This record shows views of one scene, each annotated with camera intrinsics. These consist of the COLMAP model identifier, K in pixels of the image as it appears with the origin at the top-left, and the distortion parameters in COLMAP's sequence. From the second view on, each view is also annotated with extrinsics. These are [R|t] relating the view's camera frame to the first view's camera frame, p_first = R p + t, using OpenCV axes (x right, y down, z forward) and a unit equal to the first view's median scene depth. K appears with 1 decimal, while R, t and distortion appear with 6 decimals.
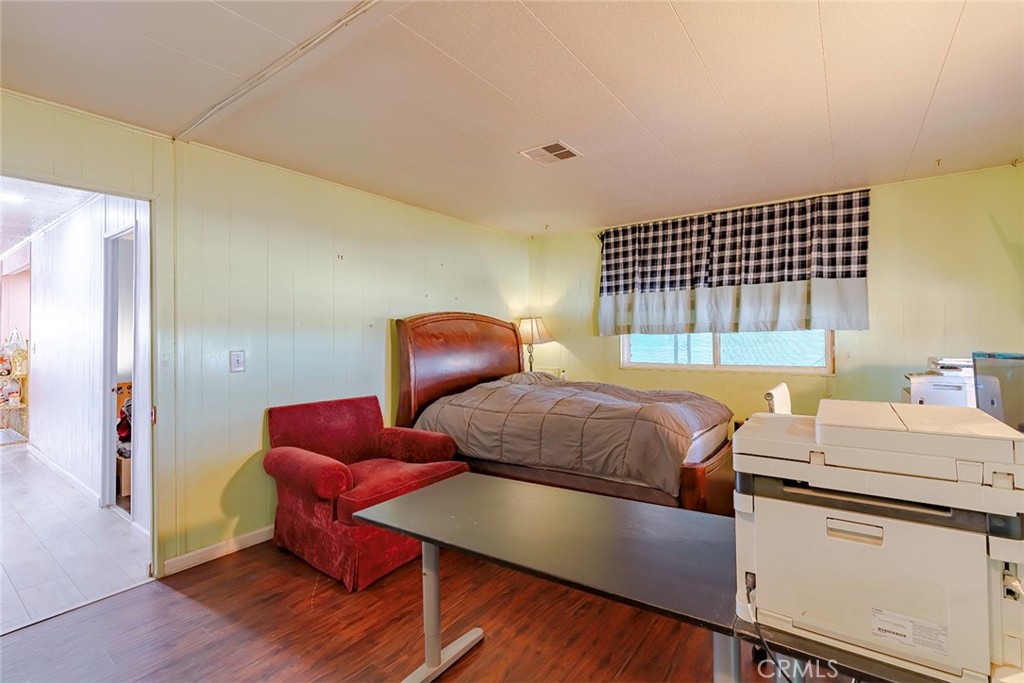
lens RADIAL K [[461.9, 0, 510.7], [0, 461.9, 332.4], [0, 0, 1]] dist [-0.015999, 0.006170]
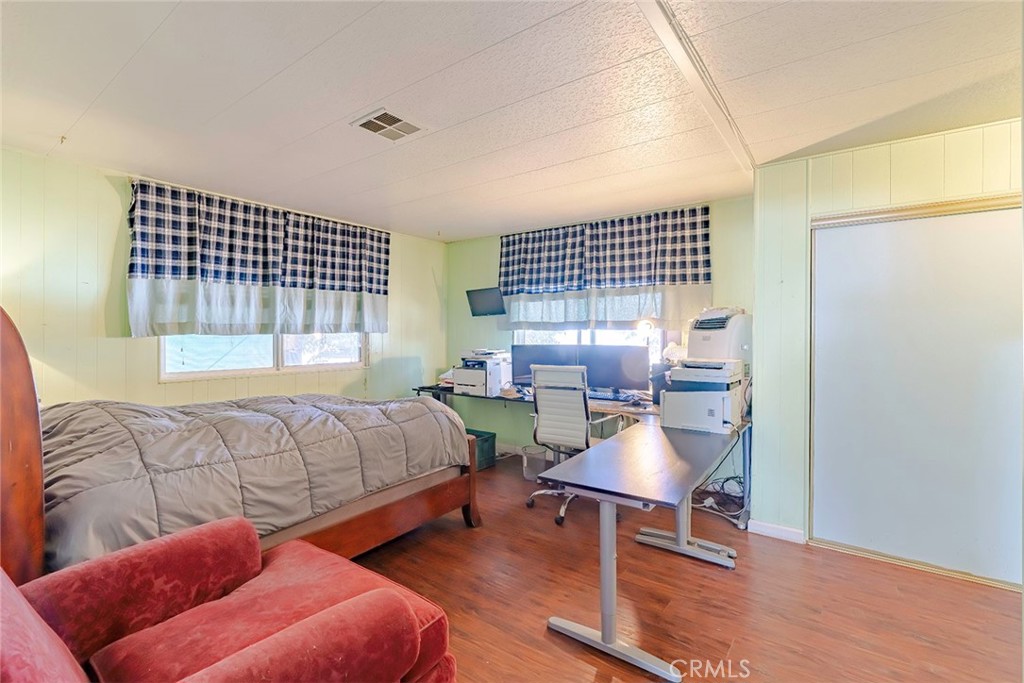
lens RADIAL K [[461.9, 0, 511.3], [0, 461.9, 333.7], [0, 0, 1]] dist [-0.015999, 0.006170]
pose [[-0.000048, 0.007958, 0.999968, -0.525247], [-0.005498, 0.999953, -0.007958, 0.005340], [-0.999985, -0.005498, -0.000005, 0.516374]]
